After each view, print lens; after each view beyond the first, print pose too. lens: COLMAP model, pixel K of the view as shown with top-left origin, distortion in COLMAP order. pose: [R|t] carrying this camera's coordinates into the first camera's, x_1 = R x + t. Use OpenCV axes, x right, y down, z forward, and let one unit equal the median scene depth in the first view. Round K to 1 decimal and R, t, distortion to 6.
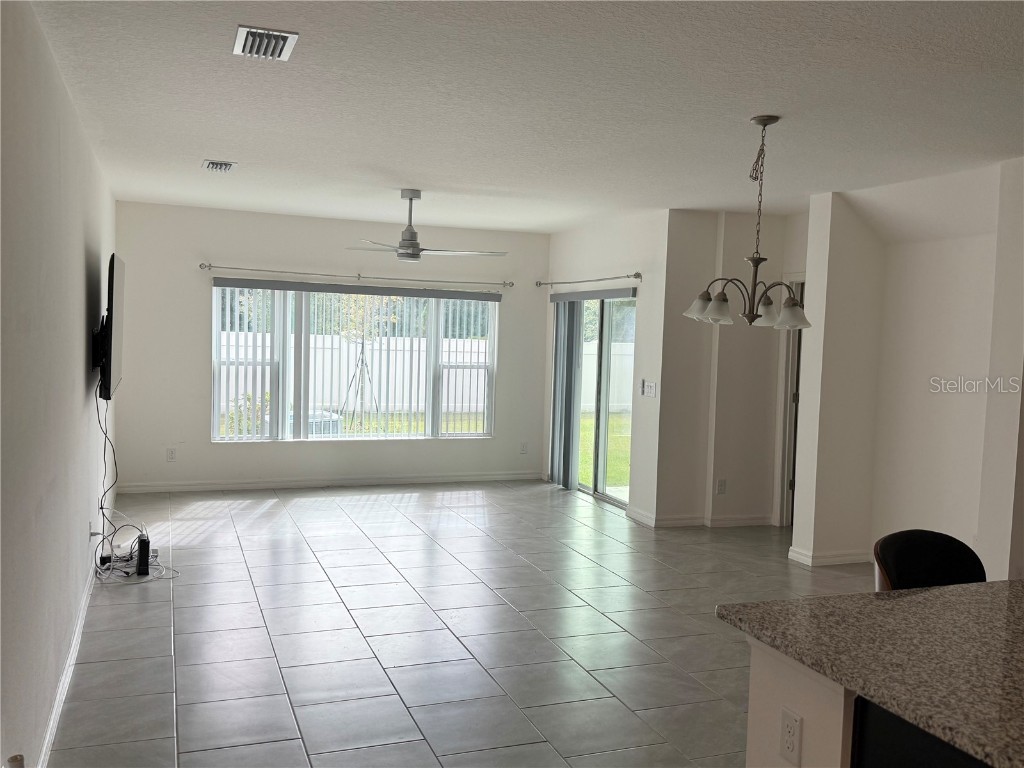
lens RADIAL K [[910.1, 0, 512.2], [0, 910.1, 387.7], [0, 0, 1]] dist [0.191143, -0.412619]
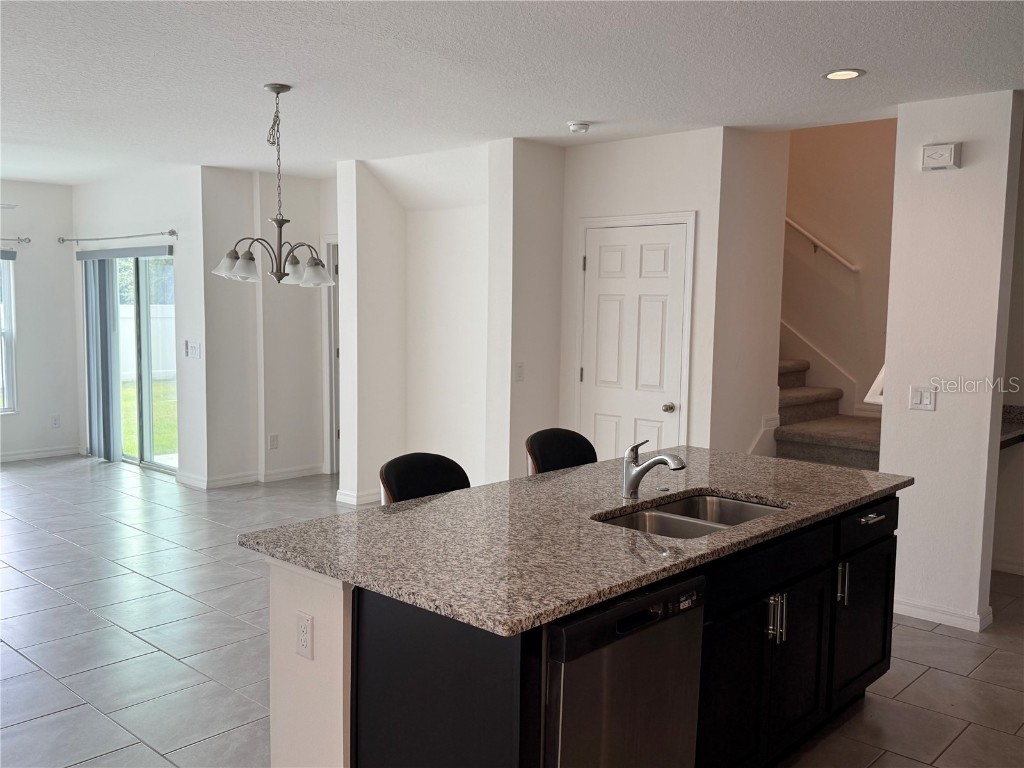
lens RADIAL K [[910.1, 0, 512.2], [0, 910.1, 387.7], [0, 0, 1]] dist [0.191143, -0.412619]
pose [[0.892655, -0.060042, 0.446723, 0.014757], [0.041576, 0.997831, 0.051034, 0.008227], [-0.448818, -0.026983, 0.893216, -0.062990]]
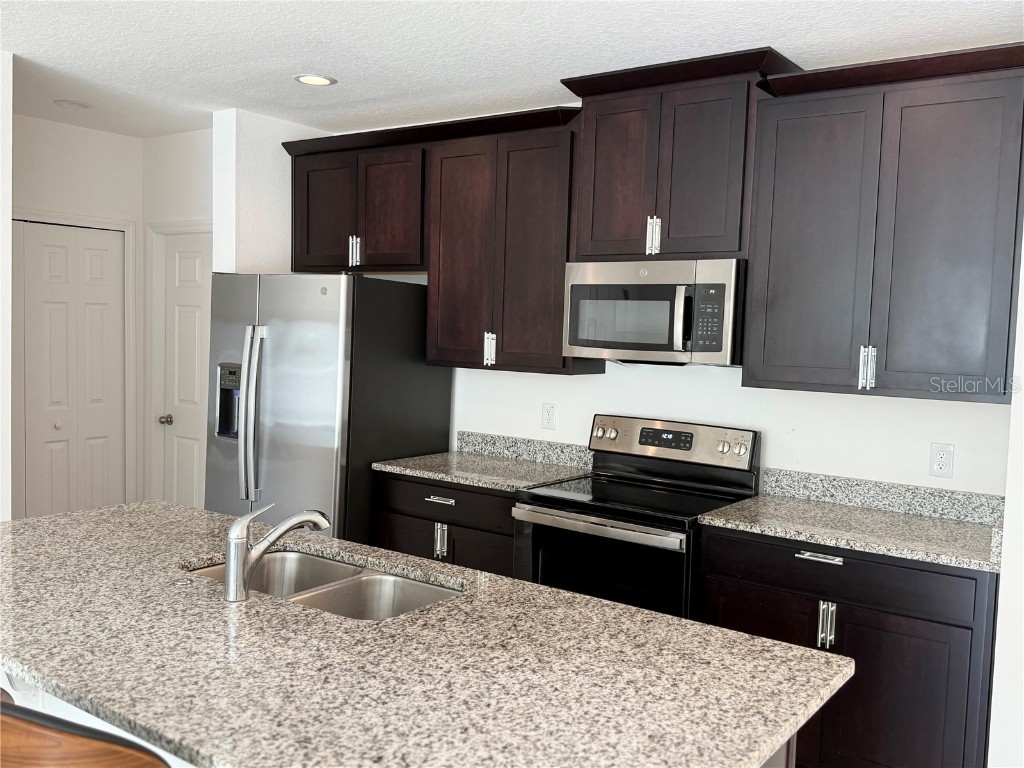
lens RADIAL K [[910.1, 0, 512.2], [0, 910.1, 387.7], [0, 0, 1]] dist [0.191143, -0.412619]
pose [[-0.548509, -0.103751, 0.829683, -0.042254], [0.004991, 0.991848, 0.127329, -0.028514], [-0.836130, 0.073982, -0.543520, 0.585507]]
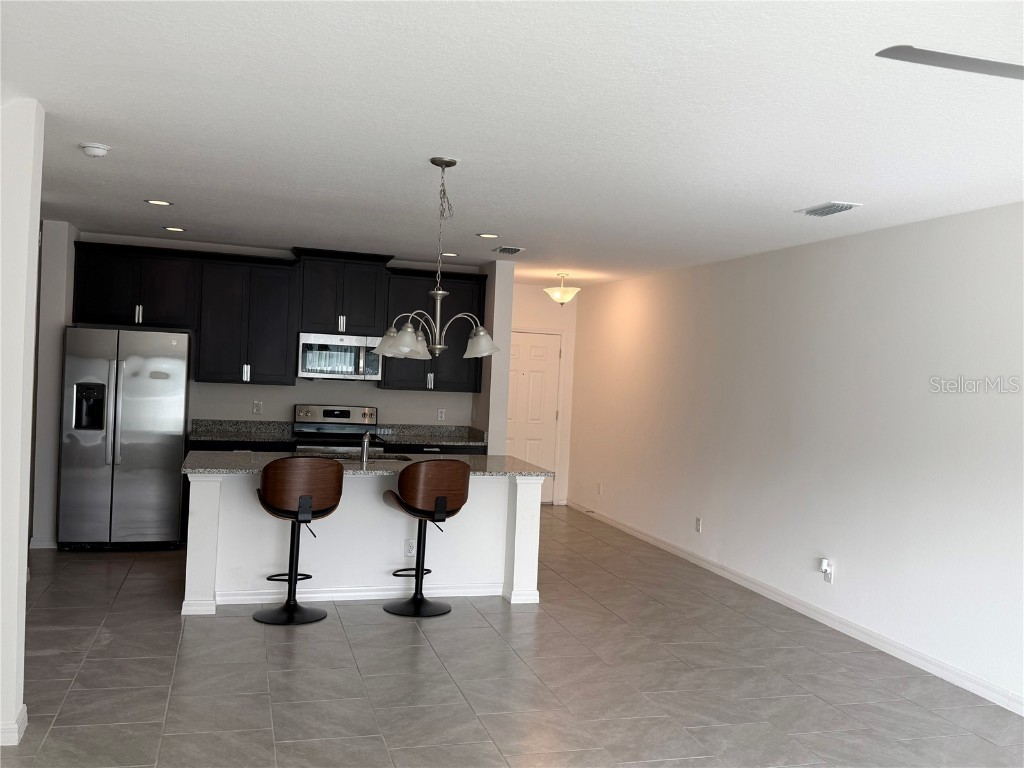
lens RADIAL K [[910.1, 0, 512.2], [0, 910.1, 387.7], [0, 0, 1]] dist [0.191143, -0.412619]
pose [[-0.994617, -0.079147, 0.066880, 0.088985], [-0.073133, 0.993429, 0.088042, -0.108994], [-0.073408, 0.082677, -0.993869, 1.727229]]
